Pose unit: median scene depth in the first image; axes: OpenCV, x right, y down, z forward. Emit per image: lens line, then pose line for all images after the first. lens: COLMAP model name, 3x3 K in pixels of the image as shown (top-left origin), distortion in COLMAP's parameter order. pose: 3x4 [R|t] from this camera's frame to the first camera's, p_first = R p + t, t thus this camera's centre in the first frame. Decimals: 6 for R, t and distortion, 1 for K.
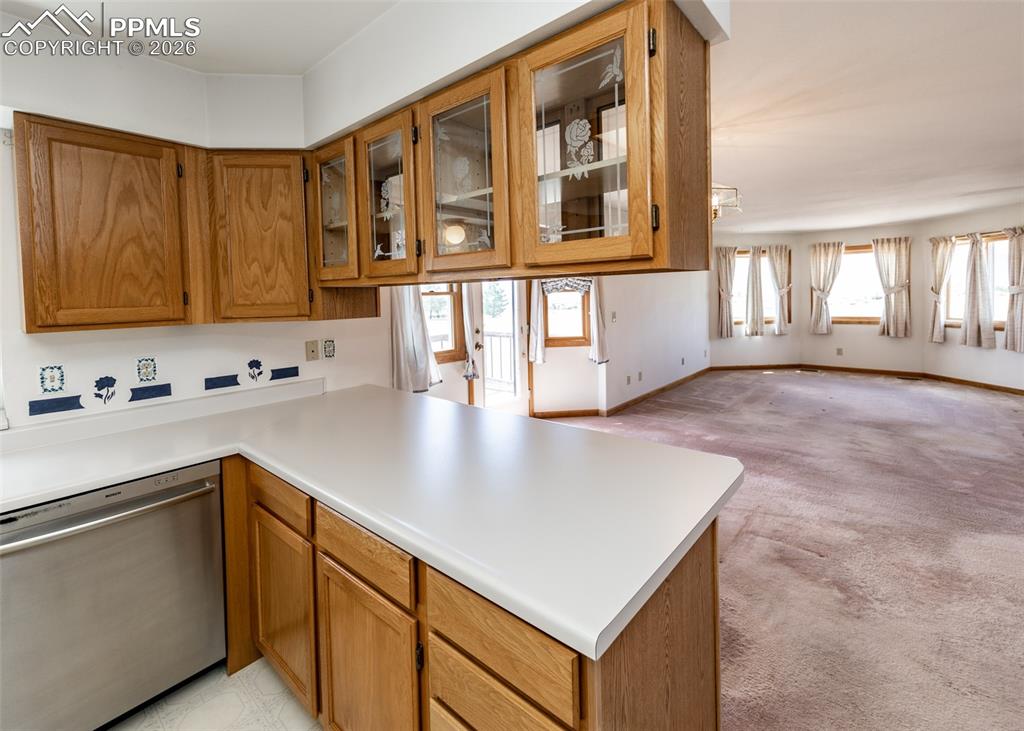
lens RADIAL K [[436.5, 0, 523.8], [0, 436.5, 307.2], [0, 0, 1]] dist [0.002442, 0.000523]
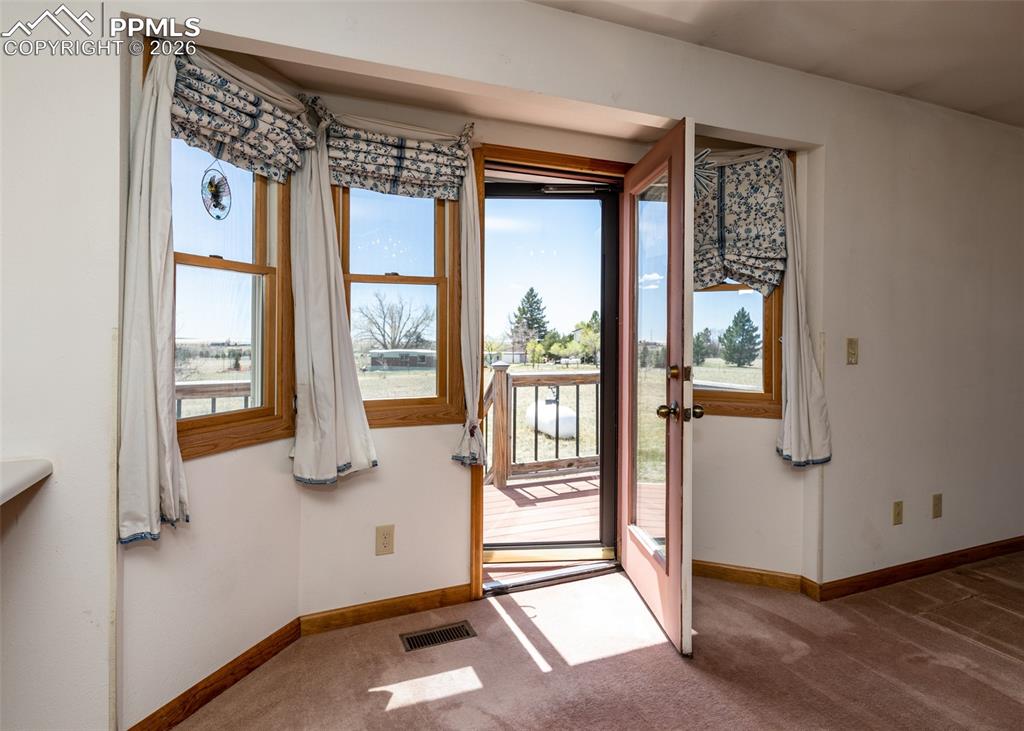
lens RADIAL K [[562.5, 0, 518.4], [0, 562.5, 330.2], [0, 0, 1]] dist [0.000961, 0.000910]
pose [[0.899608, 0.029821, -0.435680, 0.116332], [-0.043224, 0.998847, -0.020882, 0.020046], [0.434555, 0.037618, 0.899859, 0.306665]]
